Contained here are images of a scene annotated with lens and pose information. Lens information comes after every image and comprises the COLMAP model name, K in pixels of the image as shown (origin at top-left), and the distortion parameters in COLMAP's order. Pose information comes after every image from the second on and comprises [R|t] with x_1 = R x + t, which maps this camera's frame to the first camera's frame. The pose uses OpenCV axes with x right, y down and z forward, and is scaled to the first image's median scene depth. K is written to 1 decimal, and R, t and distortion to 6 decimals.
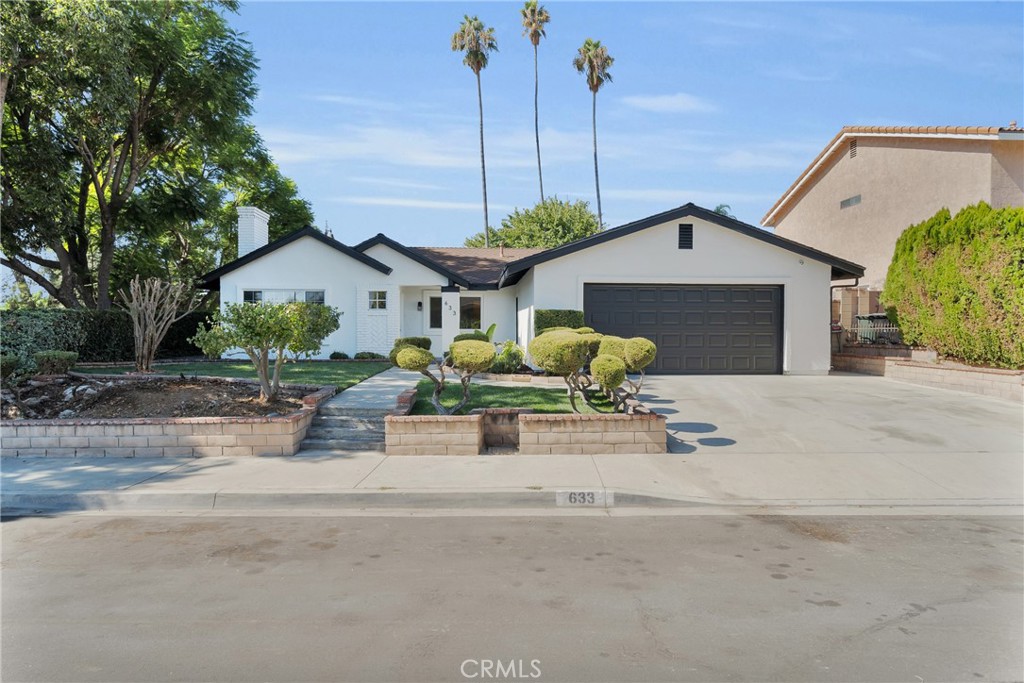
lens RADIAL K [[618.7, 0, 506.3], [0, 618.7, 321.2], [0, 0, 1]] dist [-0.000488, 0.003744]
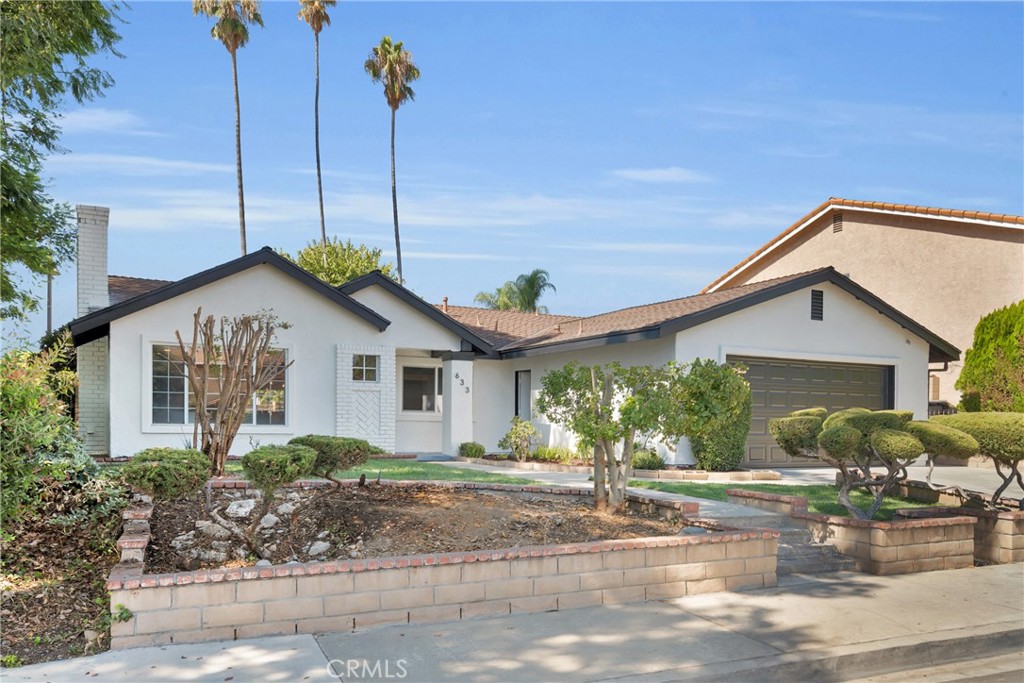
lens RADIAL K [[805.5, 0, 503.2], [0, 805.5, 387.5], [0, 0, 1]] dist [0.010716, 0.000011]
pose [[0.906382, 0.025392, 0.421695, -0.526203], [-0.013715, 0.999434, -0.030702, 0.014951], [-0.422236, 0.022045, 0.906218, 0.163874]]
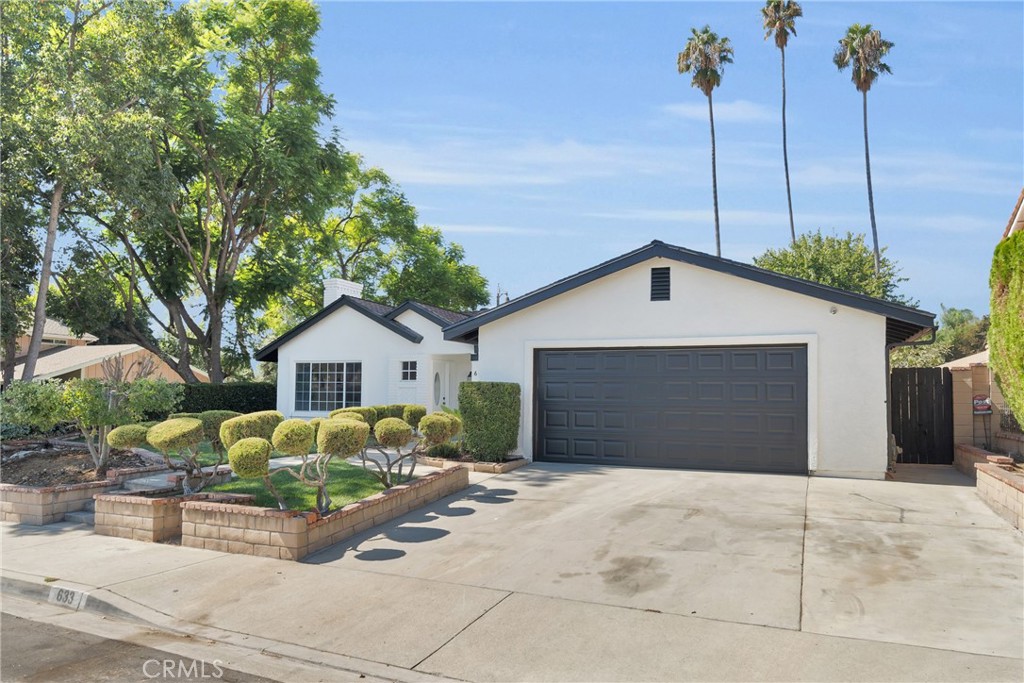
lens RADIAL K [[715.3, 0, 511.4], [0, 715.3, 347.2], [0, 0, 1]] dist [0.004849, -0.003920]
pose [[0.900707, -0.023852, -0.433771, 0.466366], [-0.002220, 0.998226, -0.059500, -0.006892], [0.434421, 0.054555, 0.899056, 0.127934]]
